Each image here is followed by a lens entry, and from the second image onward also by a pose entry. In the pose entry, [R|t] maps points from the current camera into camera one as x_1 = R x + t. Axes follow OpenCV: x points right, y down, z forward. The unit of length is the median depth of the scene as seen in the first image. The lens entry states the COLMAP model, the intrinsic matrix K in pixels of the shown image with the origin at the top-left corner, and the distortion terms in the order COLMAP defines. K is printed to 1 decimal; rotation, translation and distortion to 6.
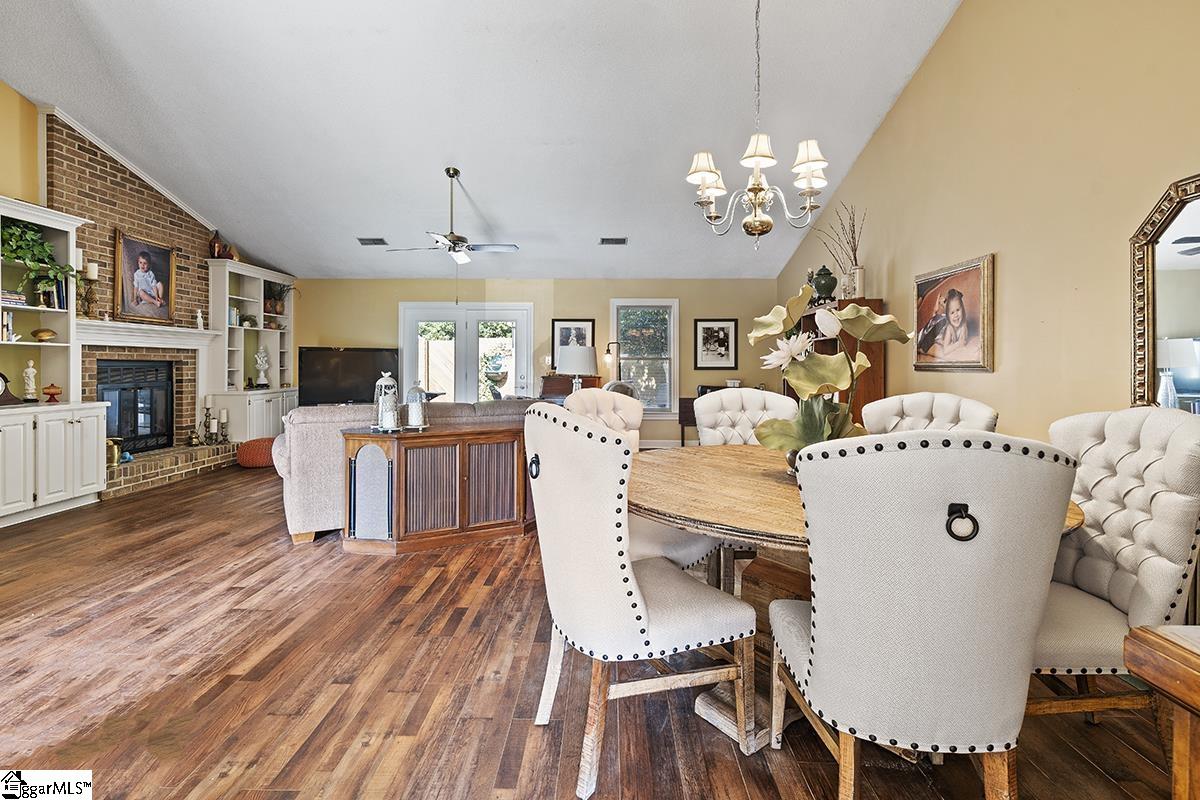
lens RADIAL K [[555.9, 0, 607.6], [0, 555.9, 361.6], [0, 0, 1]] dist [-0.004191, -0.000148]
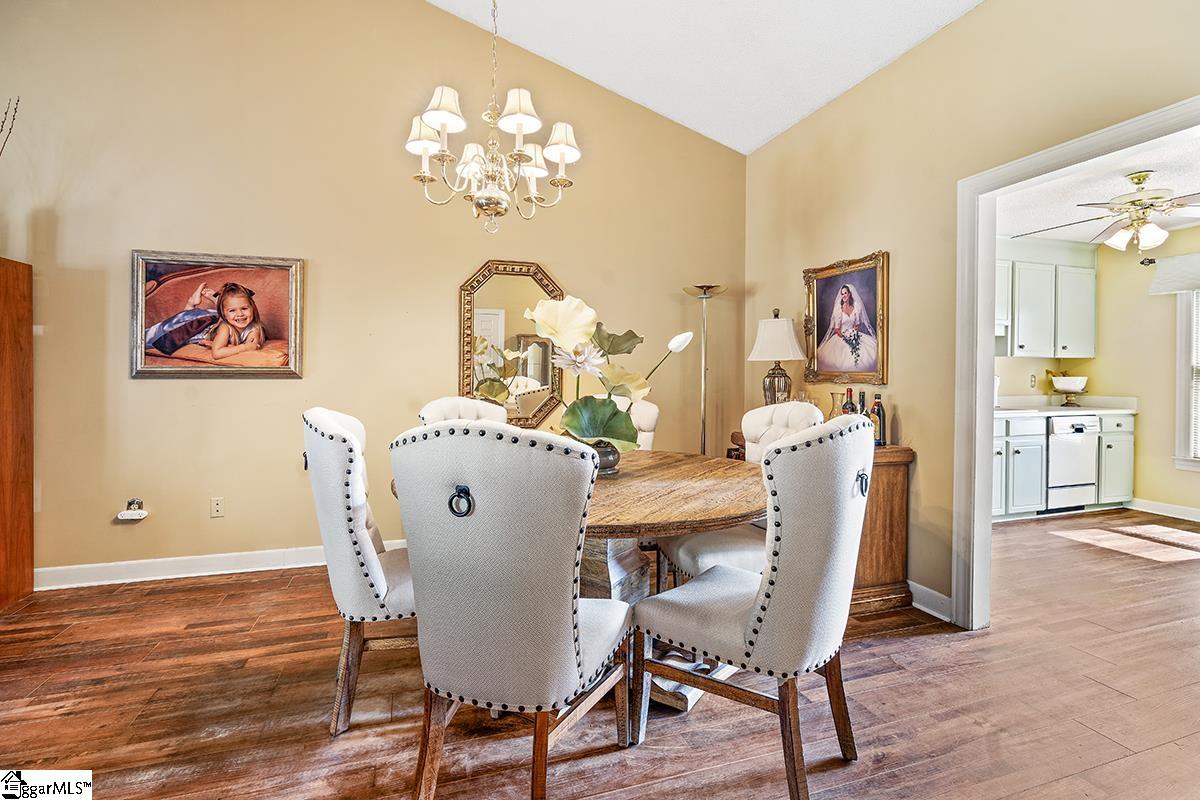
lens RADIAL K [[555.9, 0, 601.5], [0, 555.9, 389.8], [0, 0, 1]] dist [-0.004191, -0.000148]
pose [[-0.312110, -0.025655, 0.949700, -0.367259], [-0.009884, 0.999669, 0.023756, 0.009333], [-0.949995, -0.001972, -0.312260, 0.681251]]
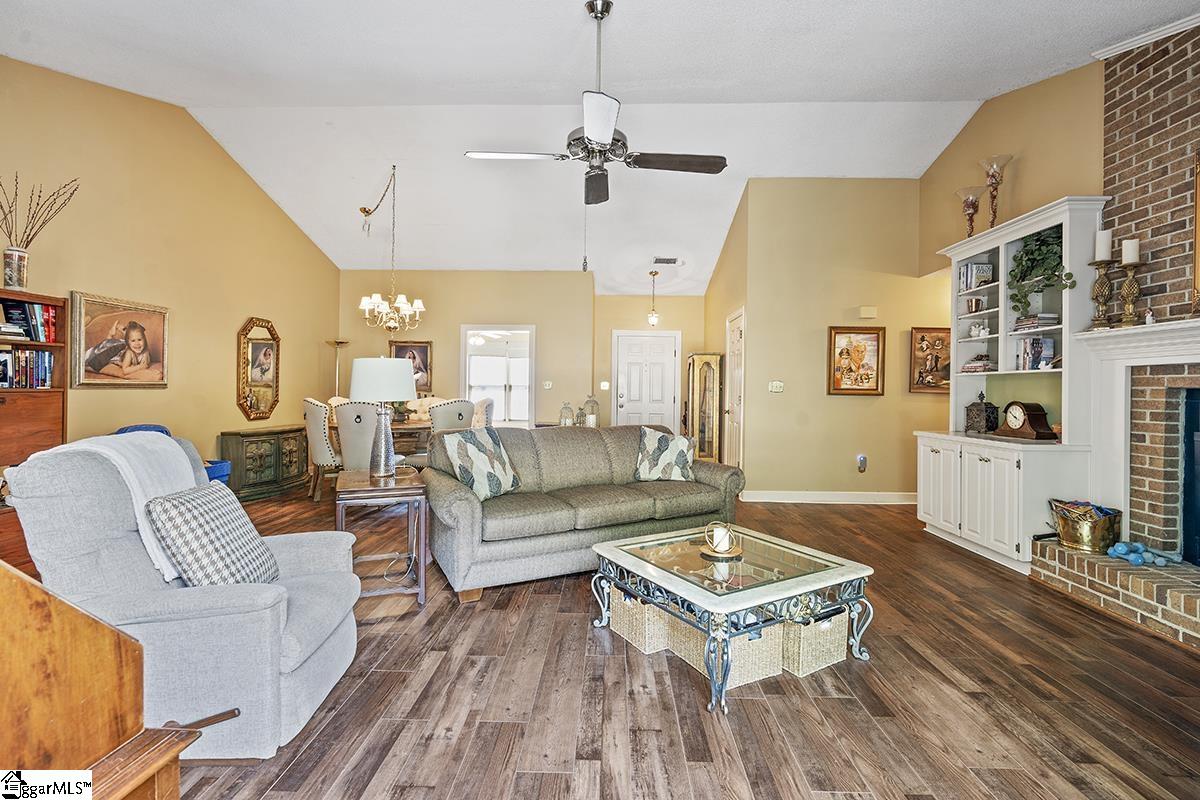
lens RADIAL K [[555.9, 0, 602.7], [0, 555.9, 391.4], [0, 0, 1]] dist [-0.004191, -0.000148]
pose [[-0.999814, -0.013518, 0.013753, -0.411602], [-0.013539, 0.999907, -0.001436, 0.011031], [-0.013732, -0.001622, -0.999904, 2.089206]]
